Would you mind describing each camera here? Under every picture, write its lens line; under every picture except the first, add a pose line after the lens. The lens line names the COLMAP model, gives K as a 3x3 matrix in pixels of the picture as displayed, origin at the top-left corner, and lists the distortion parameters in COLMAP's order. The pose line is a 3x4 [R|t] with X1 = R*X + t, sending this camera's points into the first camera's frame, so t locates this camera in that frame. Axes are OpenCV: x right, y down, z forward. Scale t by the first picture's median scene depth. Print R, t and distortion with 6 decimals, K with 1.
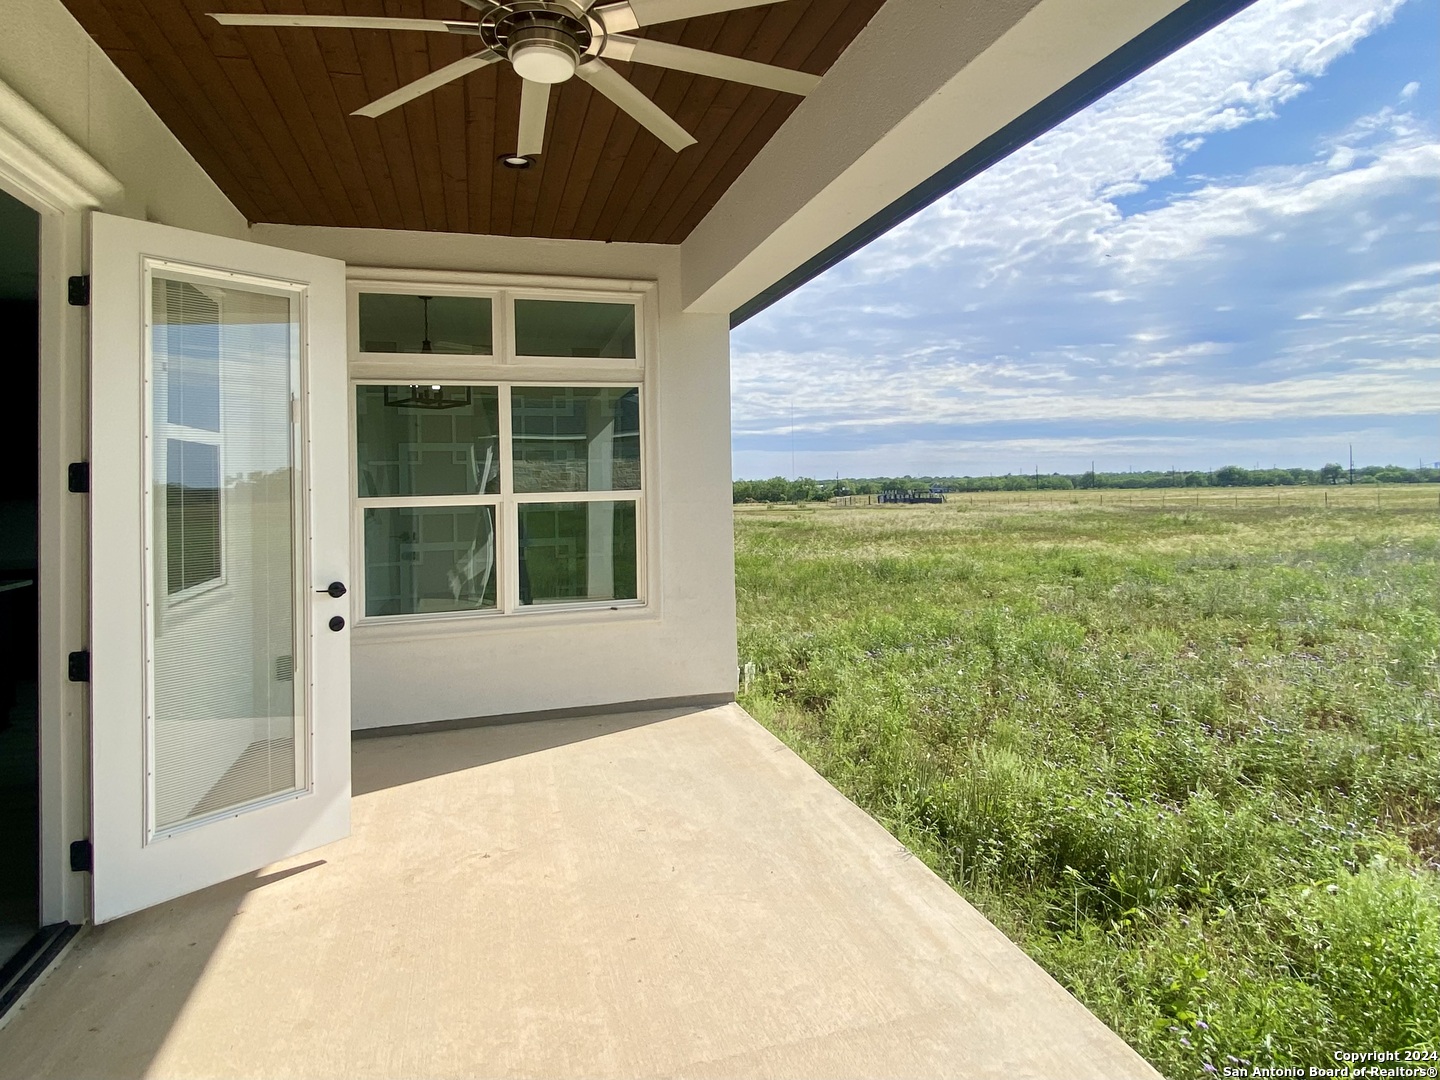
lens RADIAL K [[890.8, 0, 721.7], [0, 890.8, 475.6], [0, 0, 1]] dist [0.058658, -0.066517]
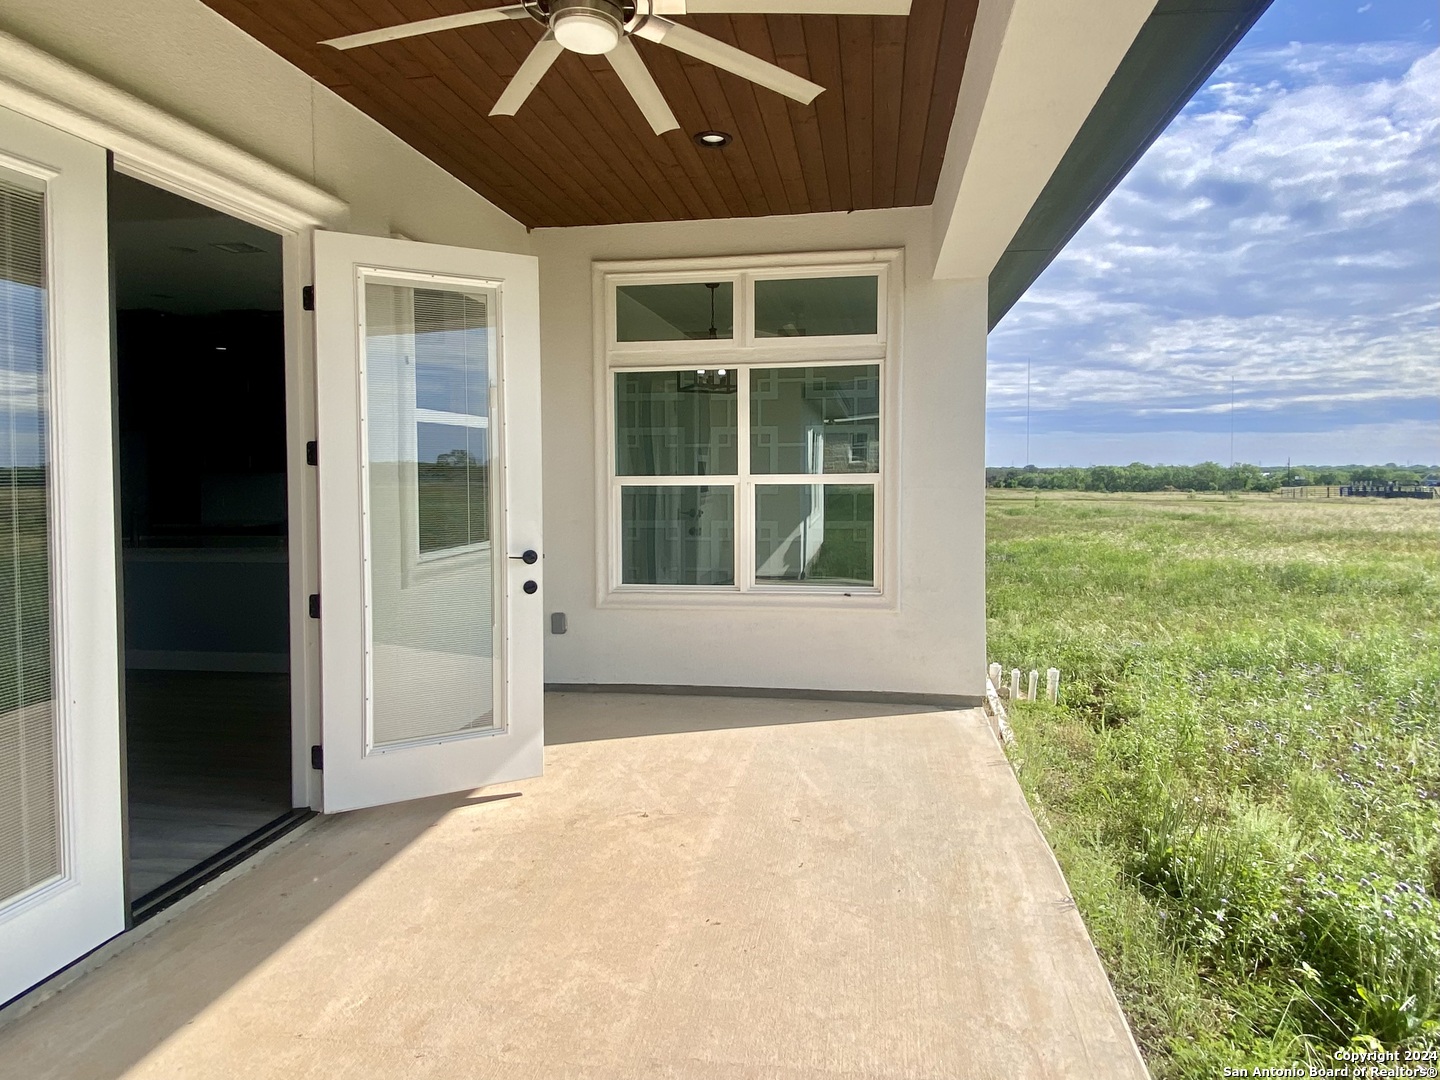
lens RADIAL K [[887.7, 0, 720.6], [0, 887.7, 511.2], [0, 0, 1]] dist [0.075837, -0.101262]
pose [[0.905394, 0.038581, -0.422816, 0.165749], [-0.013103, 0.997927, 0.063001, -0.001918], [0.424370, -0.051500, 0.904023, 0.068396]]
